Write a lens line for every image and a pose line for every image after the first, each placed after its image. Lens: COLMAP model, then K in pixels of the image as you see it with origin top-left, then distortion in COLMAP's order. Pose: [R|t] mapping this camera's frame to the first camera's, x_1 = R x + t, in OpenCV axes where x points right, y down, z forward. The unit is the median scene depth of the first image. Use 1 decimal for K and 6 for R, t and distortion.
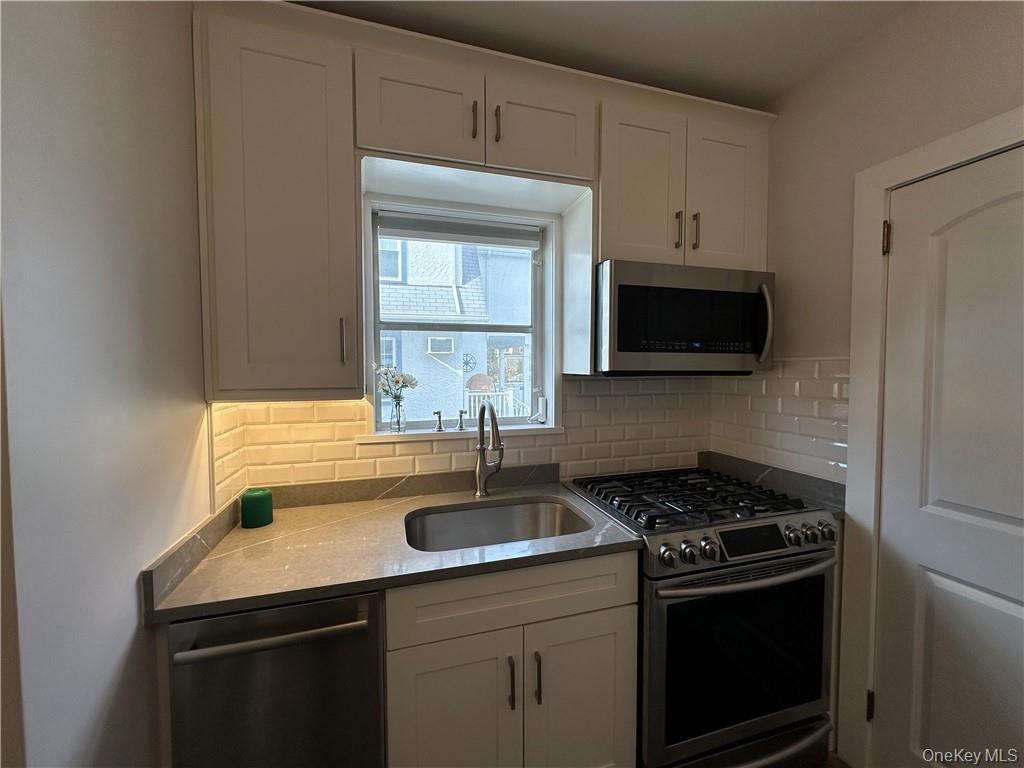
lens RADIAL K [[411.0, 0, 511.8], [0, 411.0, 383.9], [0, 0, 1]] dist [-0.004505, 0.001256]
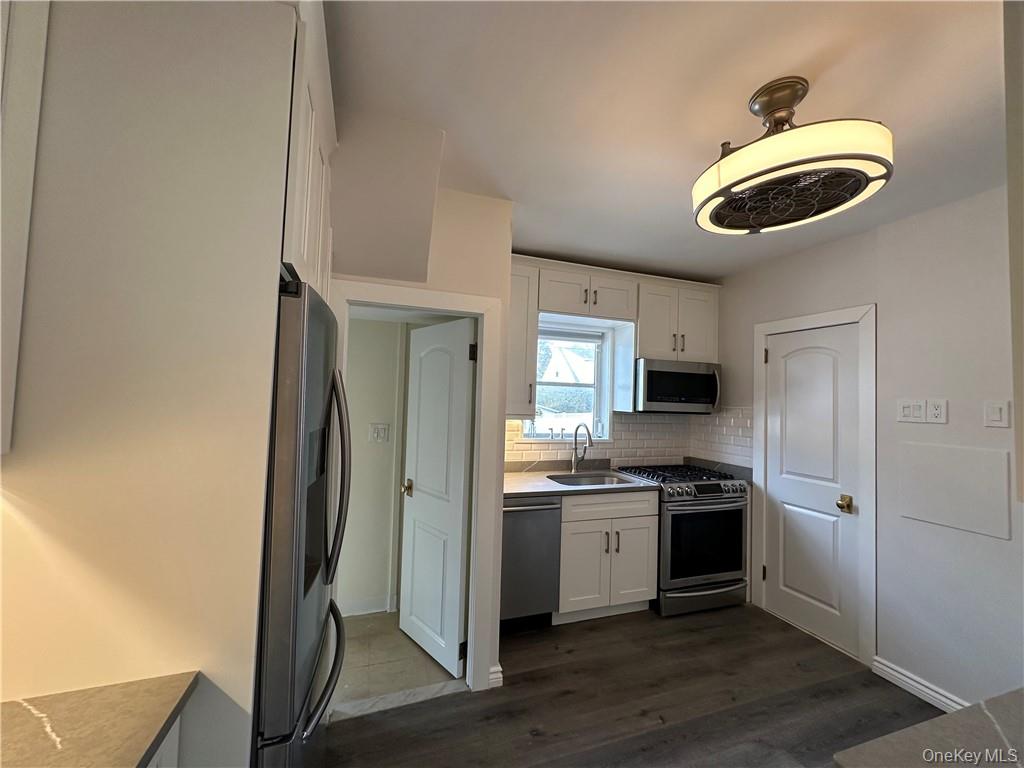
lens RADIAL K [[411.0, 0, 512.8], [0, 411.0, 385.2], [0, 0, 1]] dist [-0.004505, 0.001256]
pose [[0.998568, 0.035279, 0.040217, -0.515515], [-0.032086, 0.996479, -0.077462, 0.023340], [-0.042808, 0.076060, 0.996184, -1.075411]]
